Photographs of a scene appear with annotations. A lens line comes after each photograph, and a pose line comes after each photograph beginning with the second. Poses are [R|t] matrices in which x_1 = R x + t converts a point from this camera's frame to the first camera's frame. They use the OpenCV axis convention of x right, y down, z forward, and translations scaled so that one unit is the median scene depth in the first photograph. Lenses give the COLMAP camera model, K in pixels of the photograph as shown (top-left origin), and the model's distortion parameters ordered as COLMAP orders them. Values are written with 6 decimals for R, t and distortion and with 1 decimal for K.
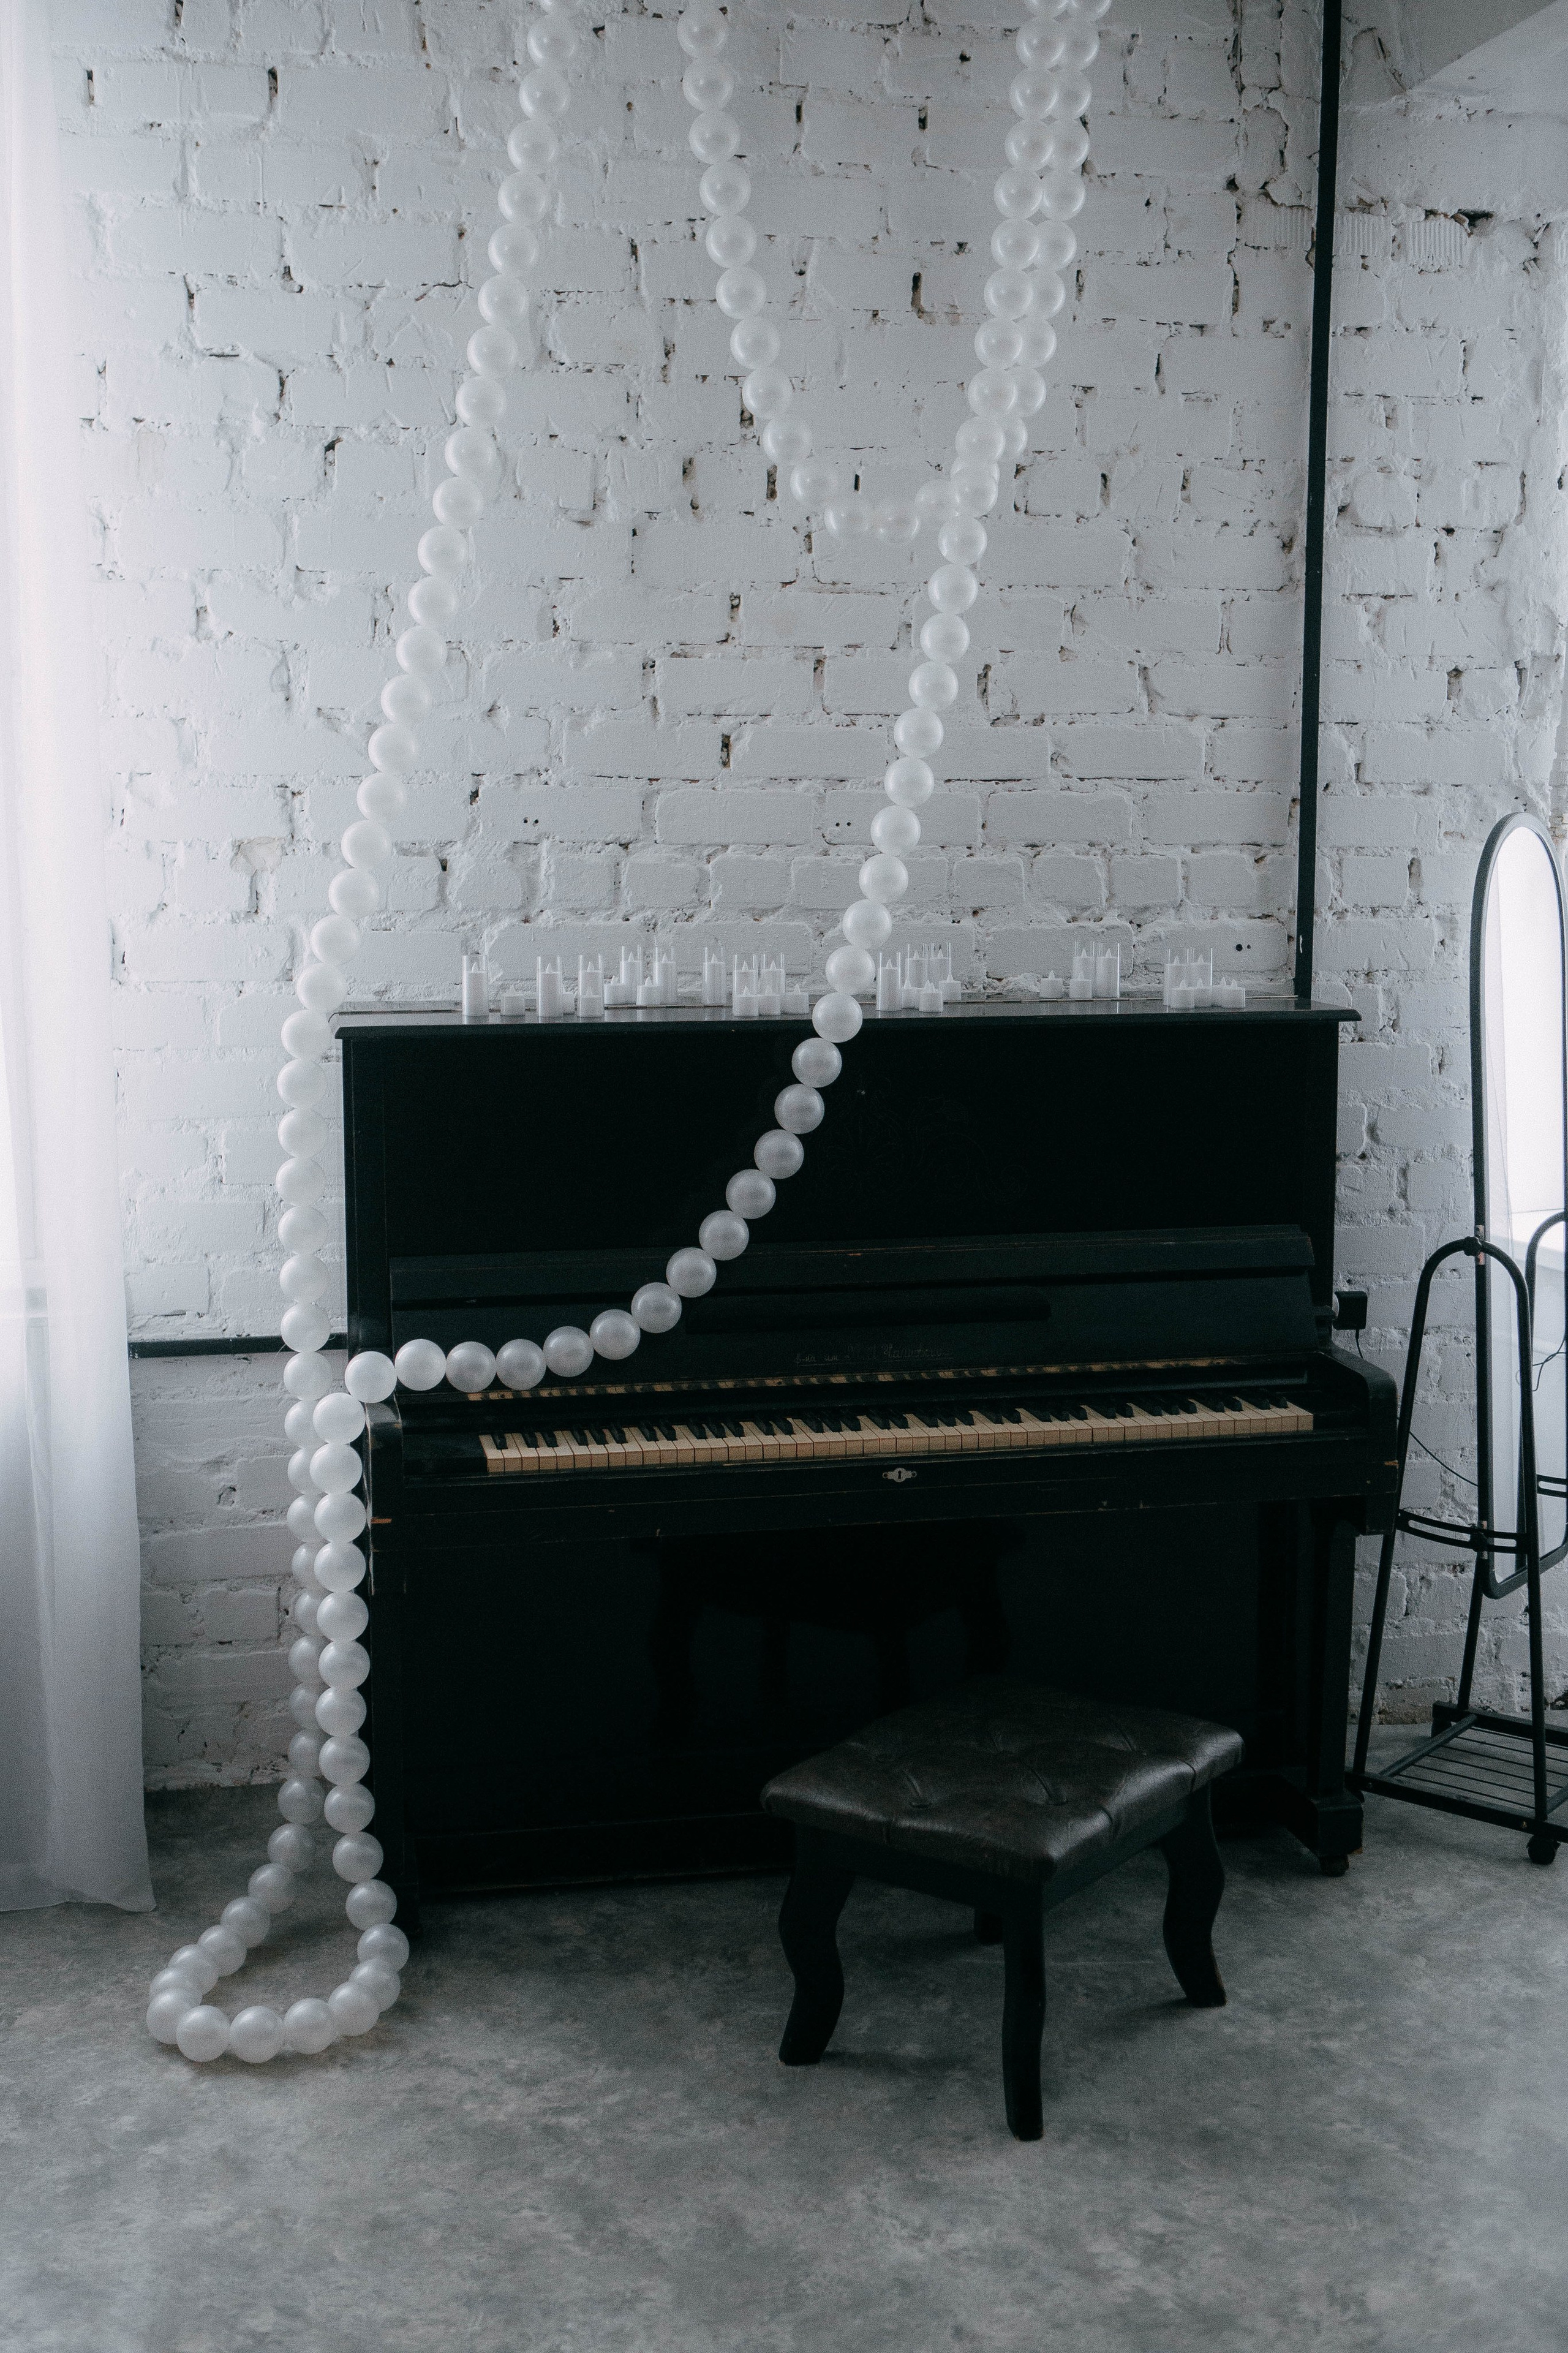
lens RADIAL K [[2733.1, 0, 782.4], [0, 2733.1, 1178.0], [0, 0, 1]] dist [-0.065002, 0.152916]
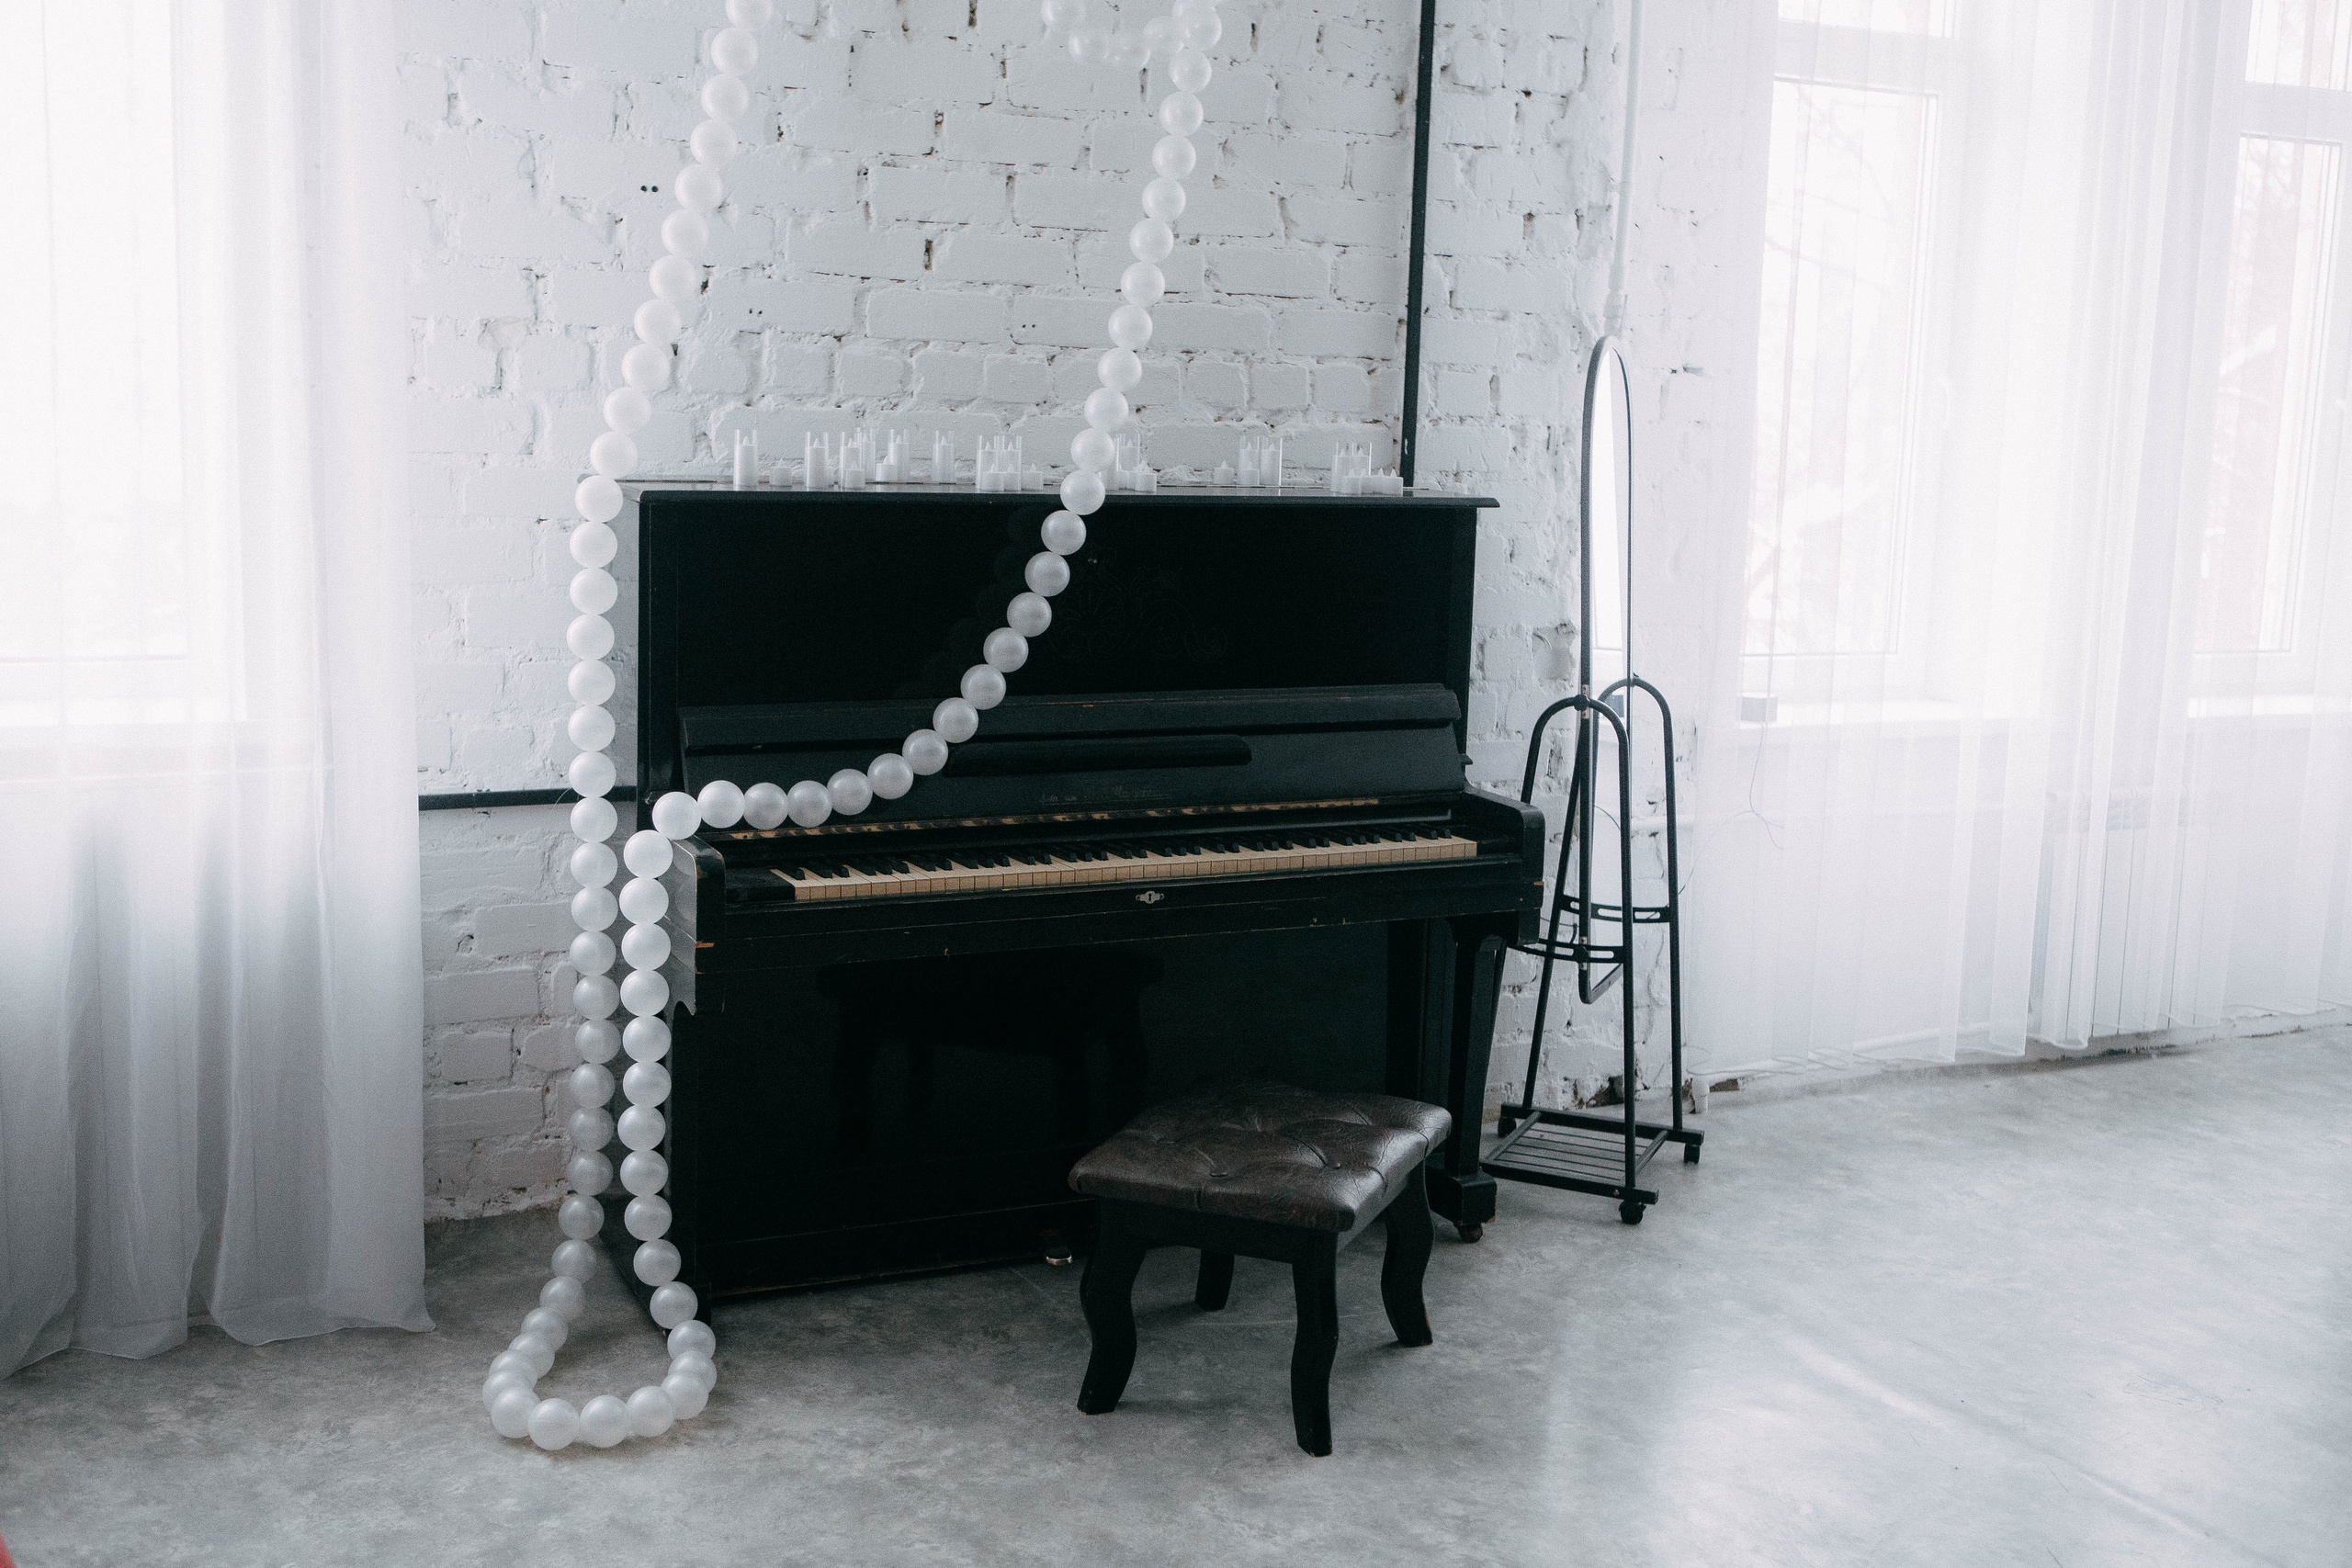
lens RADIAL K [[2573.3, 0, 1177.7], [0, 2573.3, 783.8], [0, 0, 1]] dist [-0.078001, 0.188918]
pose [[0.967203, -0.008291, 0.253868, -0.202783], [0.002048, 0.999689, 0.024846, 0.033211], [-0.253995, -0.023511, 0.966920, -0.028985]]
